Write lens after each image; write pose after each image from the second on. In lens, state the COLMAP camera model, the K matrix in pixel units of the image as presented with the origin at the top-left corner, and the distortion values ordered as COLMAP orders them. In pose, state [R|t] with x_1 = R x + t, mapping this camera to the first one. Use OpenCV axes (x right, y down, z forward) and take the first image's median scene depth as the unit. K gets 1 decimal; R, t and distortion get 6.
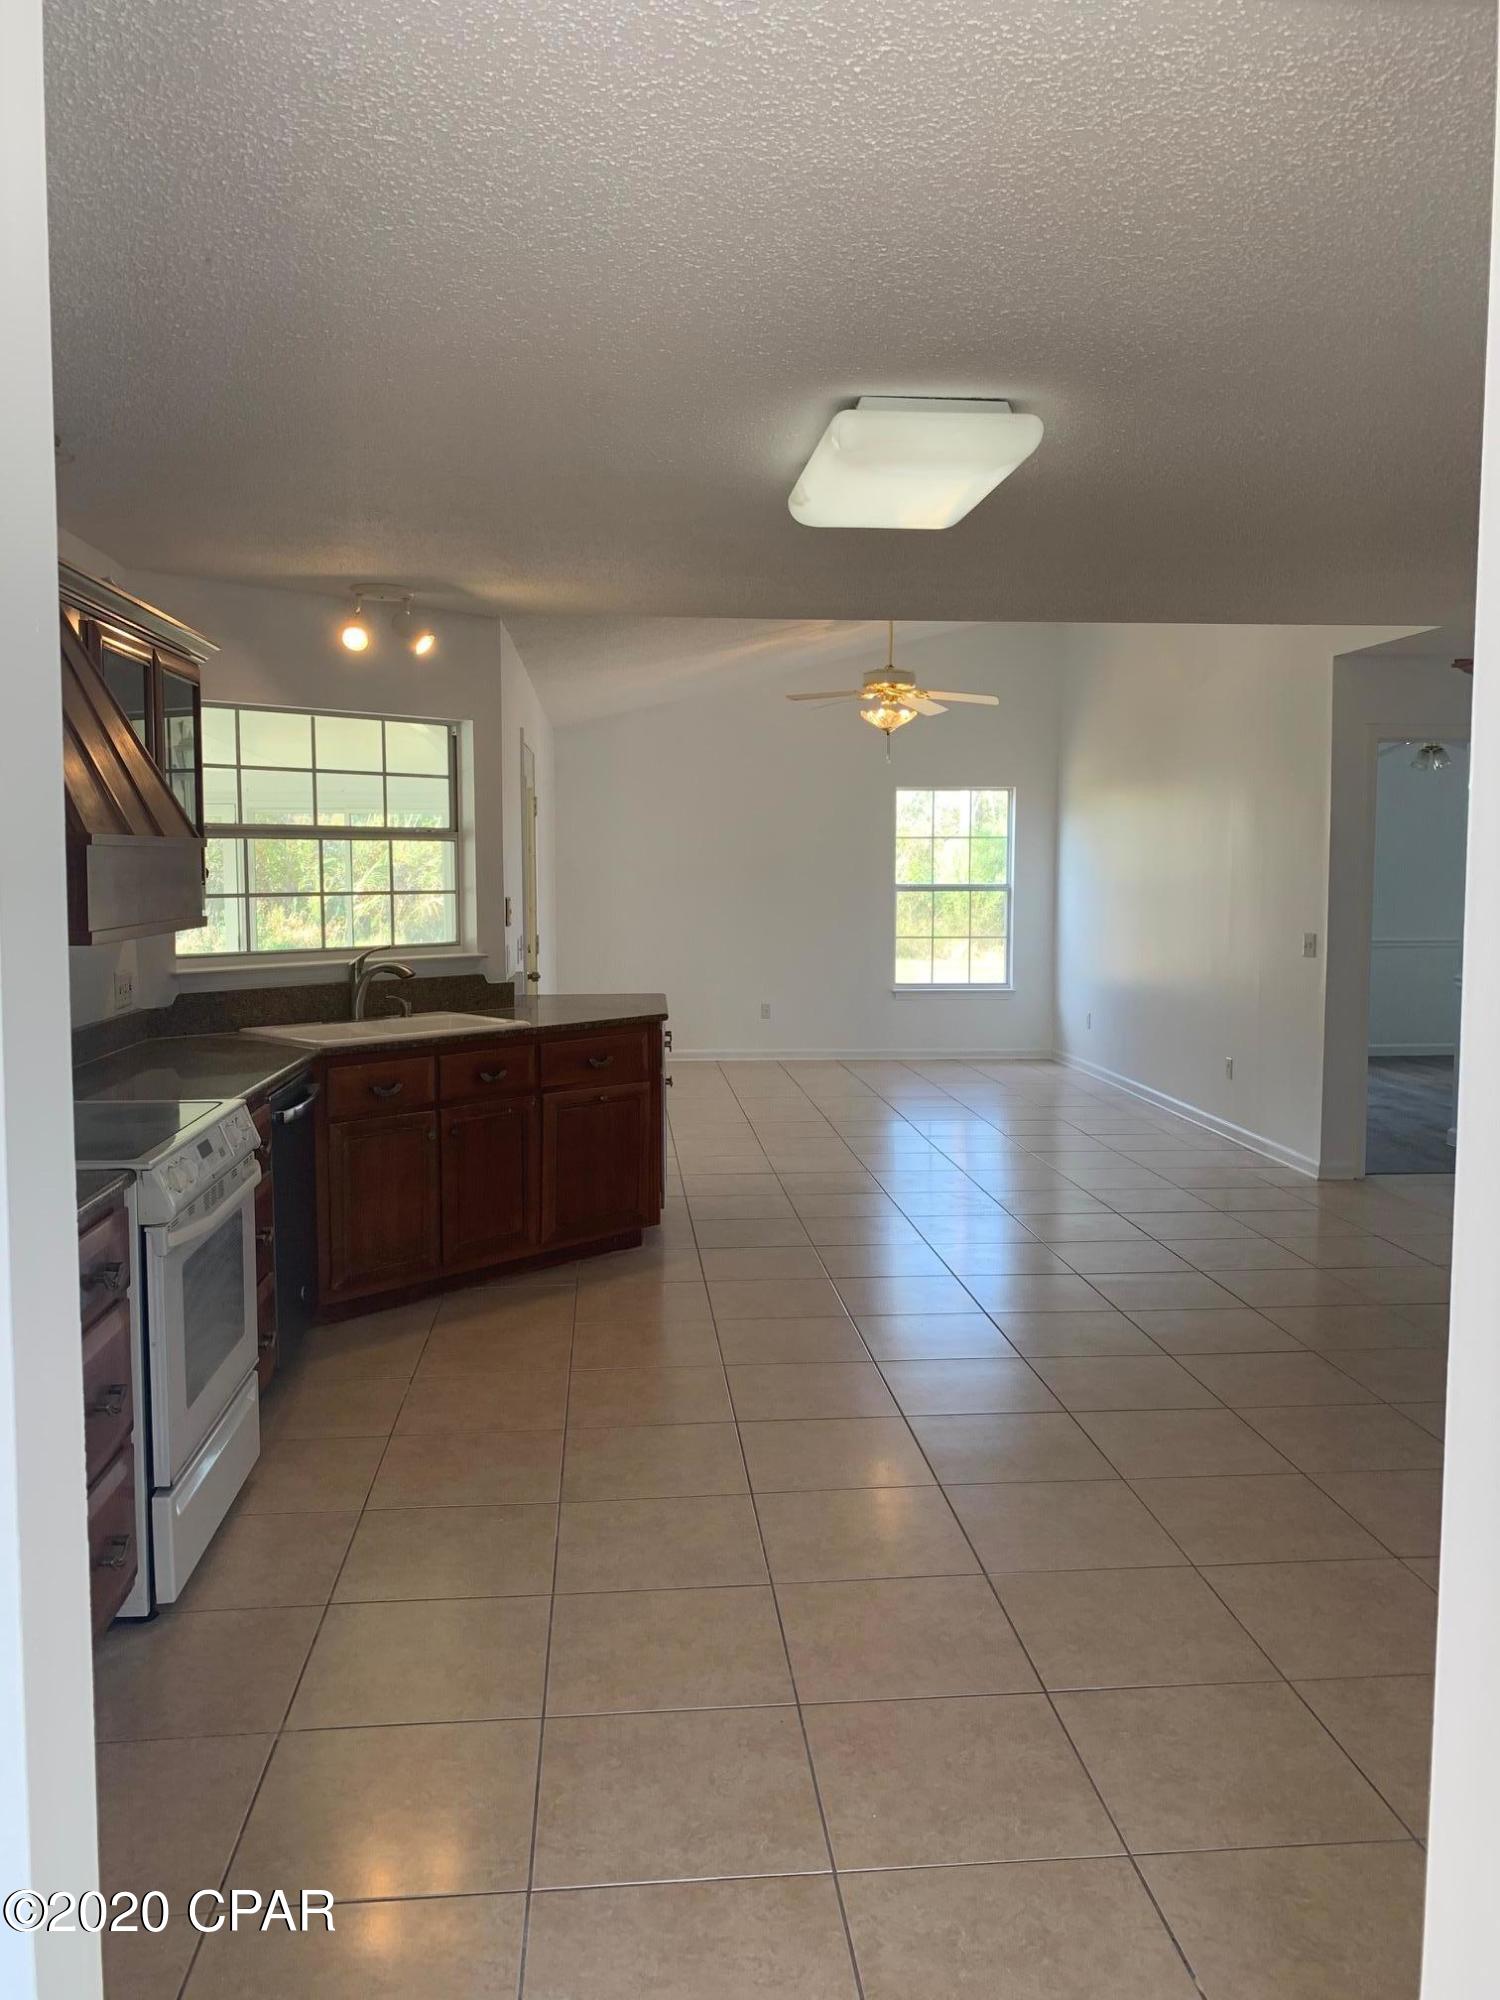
lens RADIAL K [[1521.4, 0, 747.0], [0, 1521.4, 965.1], [0, 0, 1]] dist [0.050082, -0.067133]
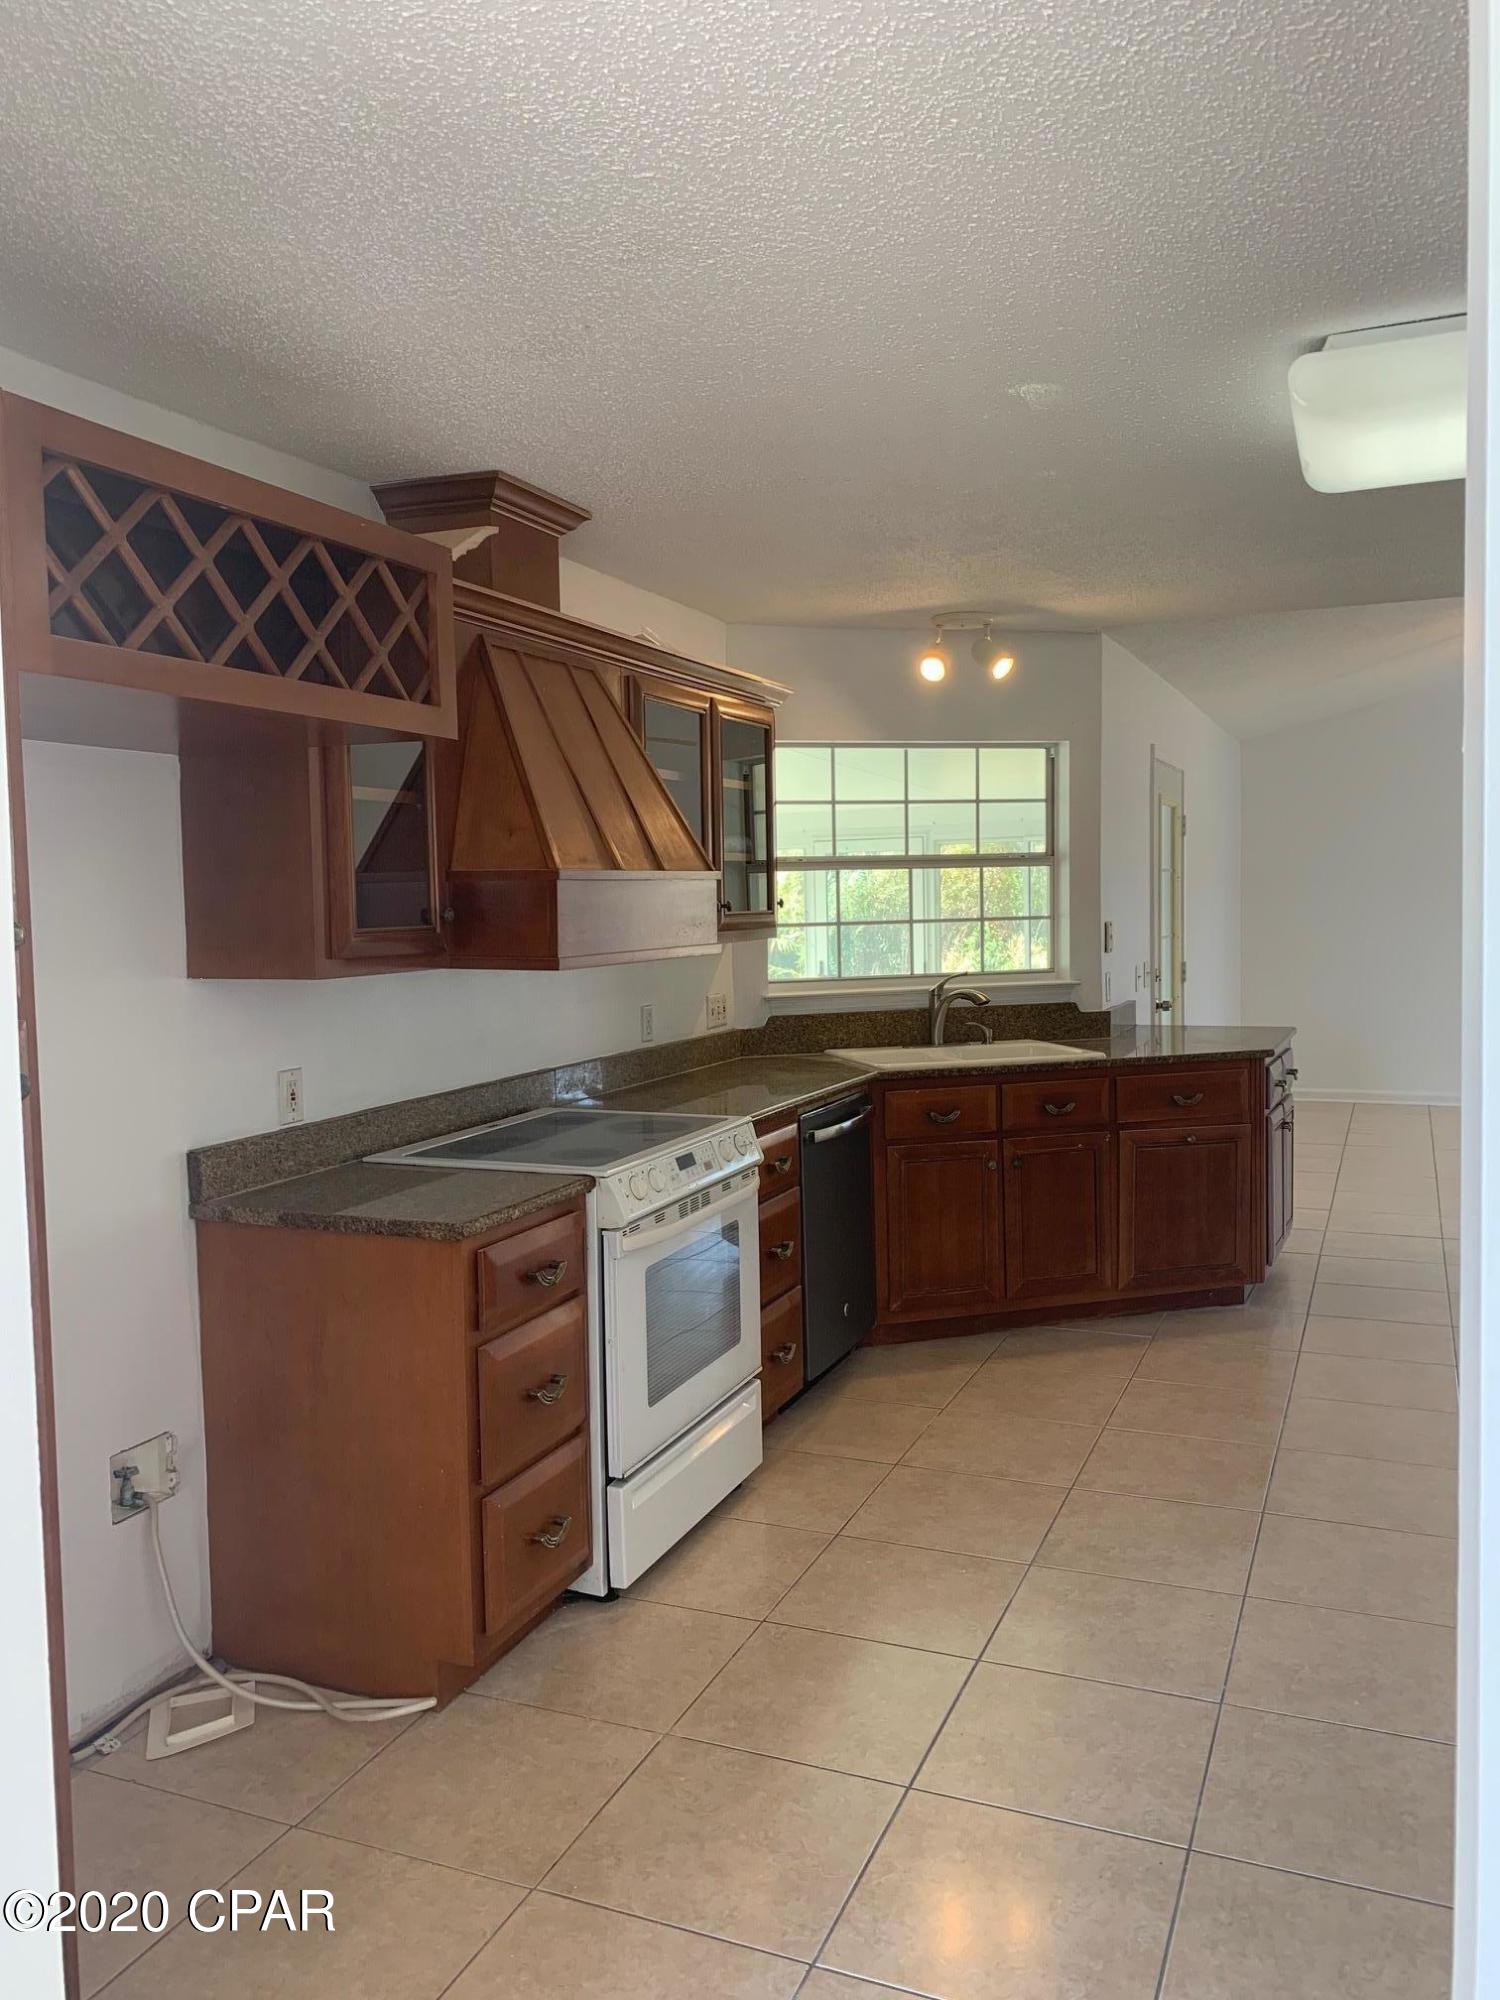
lens RADIAL K [[1521.4, 0, 747.0], [0, 1521.4, 965.1], [0, 0, 1]] dist [0.050082, -0.067133]
pose [[0.879318, 0.004729, -0.476211, 0.115450], [-0.013244, 0.999807, -0.014527, -0.000949], [0.476051, 0.019081, 0.879211, 0.055881]]
